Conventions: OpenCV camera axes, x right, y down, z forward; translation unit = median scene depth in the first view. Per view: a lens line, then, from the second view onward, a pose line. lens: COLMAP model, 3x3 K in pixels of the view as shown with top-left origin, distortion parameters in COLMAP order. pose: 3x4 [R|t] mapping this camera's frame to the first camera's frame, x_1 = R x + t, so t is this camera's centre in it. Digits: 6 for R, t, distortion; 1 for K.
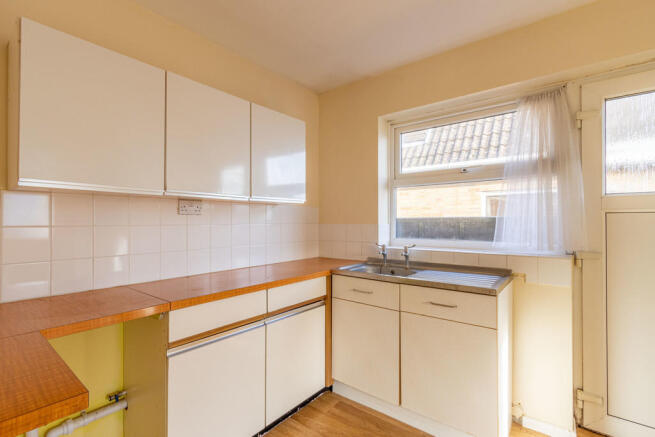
lens RADIAL K [[305.1, 0, 327.7], [0, 305.1, 219.2], [0, 0, 1]] dist [-0.000730, -0.001165]
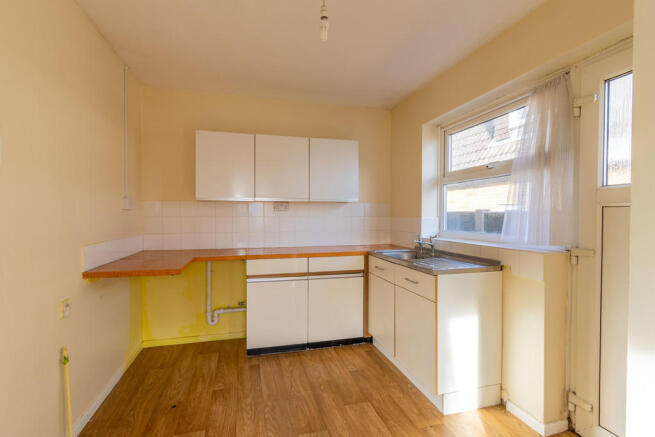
lens RADIAL K [[305.1, 0, 327.7], [0, 305.1, 218.9], [0, 0, 1]] dist [-0.000730, -0.001165]
pose [[0.808738, 0.011203, -0.588062, 0.667902], [0.002250, 0.999752, 0.022140, -0.006034], [0.588165, -0.019228, 0.808512, -0.185635]]
